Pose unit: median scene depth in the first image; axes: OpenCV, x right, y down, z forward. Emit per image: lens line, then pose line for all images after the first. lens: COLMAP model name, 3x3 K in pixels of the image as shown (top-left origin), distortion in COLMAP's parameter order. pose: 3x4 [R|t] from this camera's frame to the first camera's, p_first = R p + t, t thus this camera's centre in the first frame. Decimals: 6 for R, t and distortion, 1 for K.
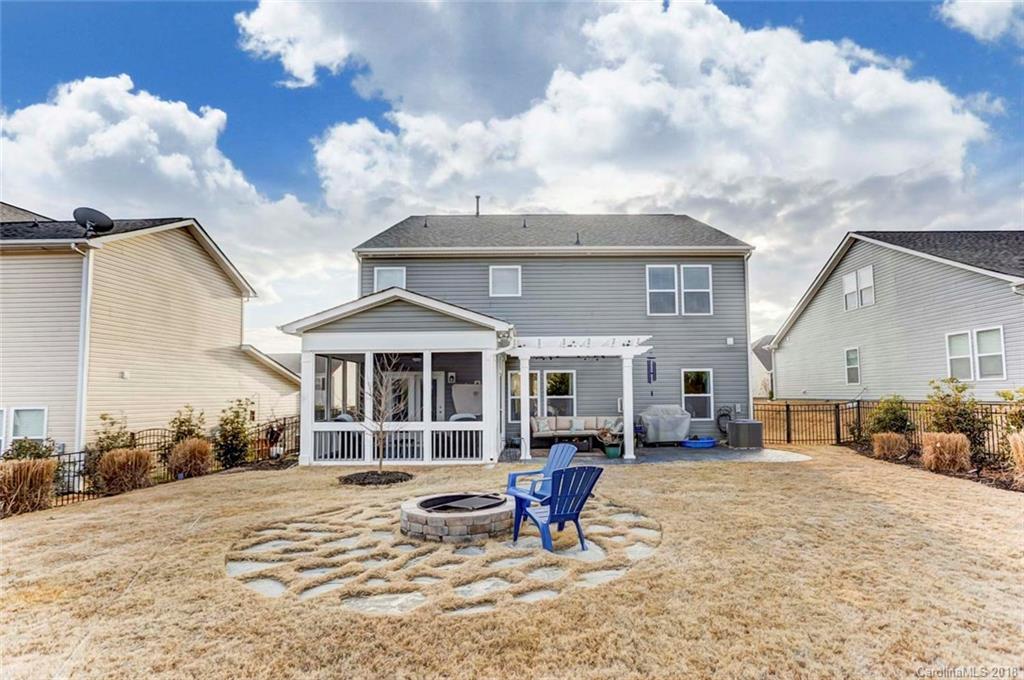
lens RADIAL K [[512.8, 0, 515.1], [0, 512.8, 378.8], [0, 0, 1]] dist [0.000388, 0.000000]
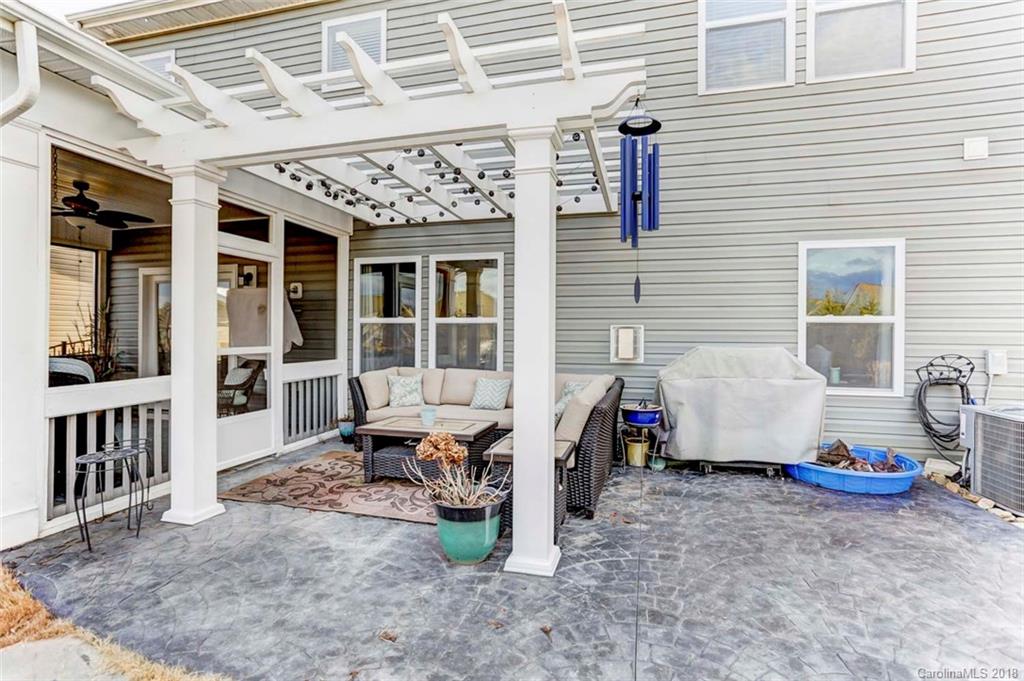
lens RADIAL K [[500.7, 0, 512.0], [0, 500.7, 340.5], [0, 0, 1]] dist [0.001034, 0.000310]
pose [[0.974292, 0.019731, -0.224422, 0.221647], [-0.010224, 0.999004, 0.043442, 0.035305], [0.225056, -0.040030, 0.973523, 0.653710]]
